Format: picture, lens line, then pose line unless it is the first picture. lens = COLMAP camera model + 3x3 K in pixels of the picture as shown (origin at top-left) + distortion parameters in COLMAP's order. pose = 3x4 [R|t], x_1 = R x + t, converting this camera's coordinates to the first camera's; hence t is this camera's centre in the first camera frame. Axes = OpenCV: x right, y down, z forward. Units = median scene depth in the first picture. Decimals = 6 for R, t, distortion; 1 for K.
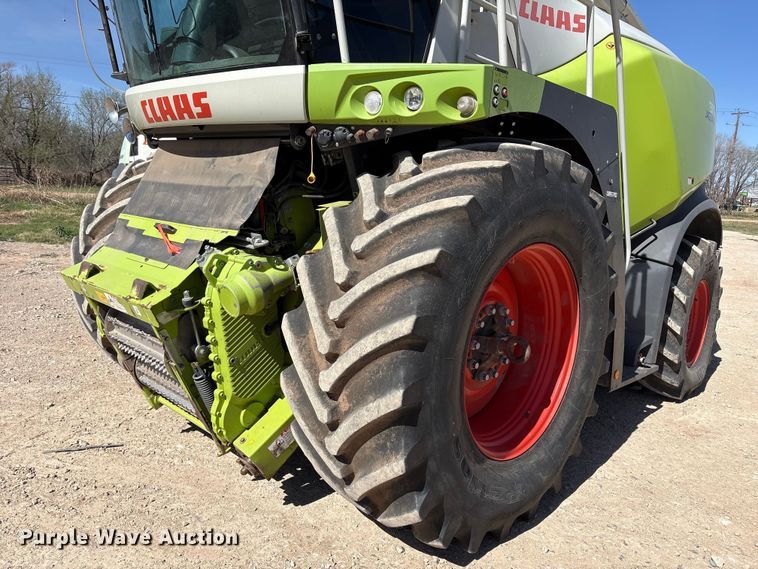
lens RADIAL K [[573.2, 0, 379.0], [0, 573.2, 284.5], [0, 0, 1]] dist [0.055431, -0.059293]
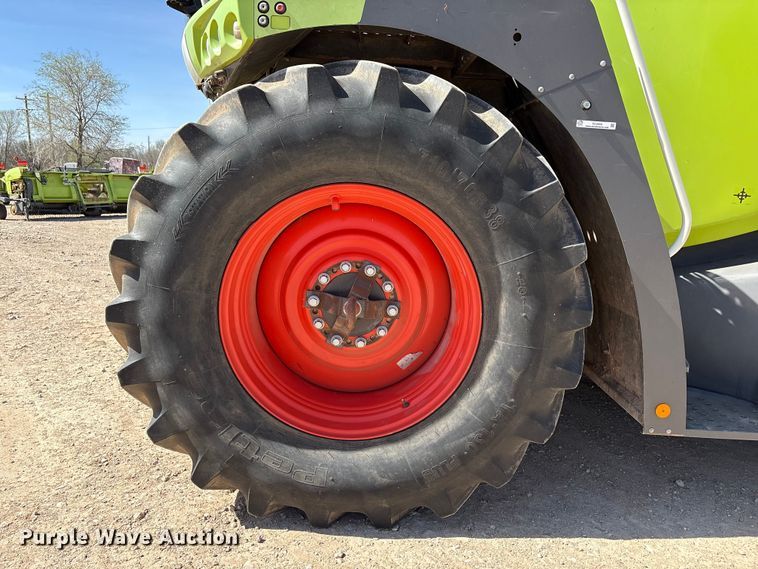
lens RADIAL K [[584.6, 0, 389.8], [0, 584.6, 287.7], [0, 0, 1]] dist [0.008159, -0.000250]
pose [[0.696572, 0.106718, -0.709506, 0.920380], [-0.107853, 0.993215, 0.043504, 0.033096], [0.709334, 0.046219, 0.703355, 0.459172]]
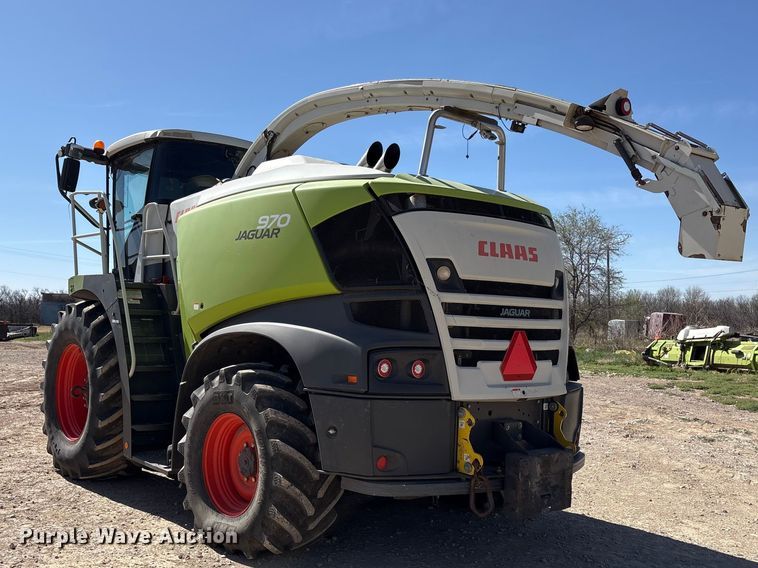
lens RADIAL K [[813.4, 0, 338.1], [0, 813.4, 296.8], [0, 0, 1]] dist [0.100402, -0.021563]
pose [[-0.169468, -0.086415, -0.981740, 3.363772], [-0.188434, 0.980612, -0.053788, -0.278255], [0.967354, 0.175878, -0.182466, 2.602290]]
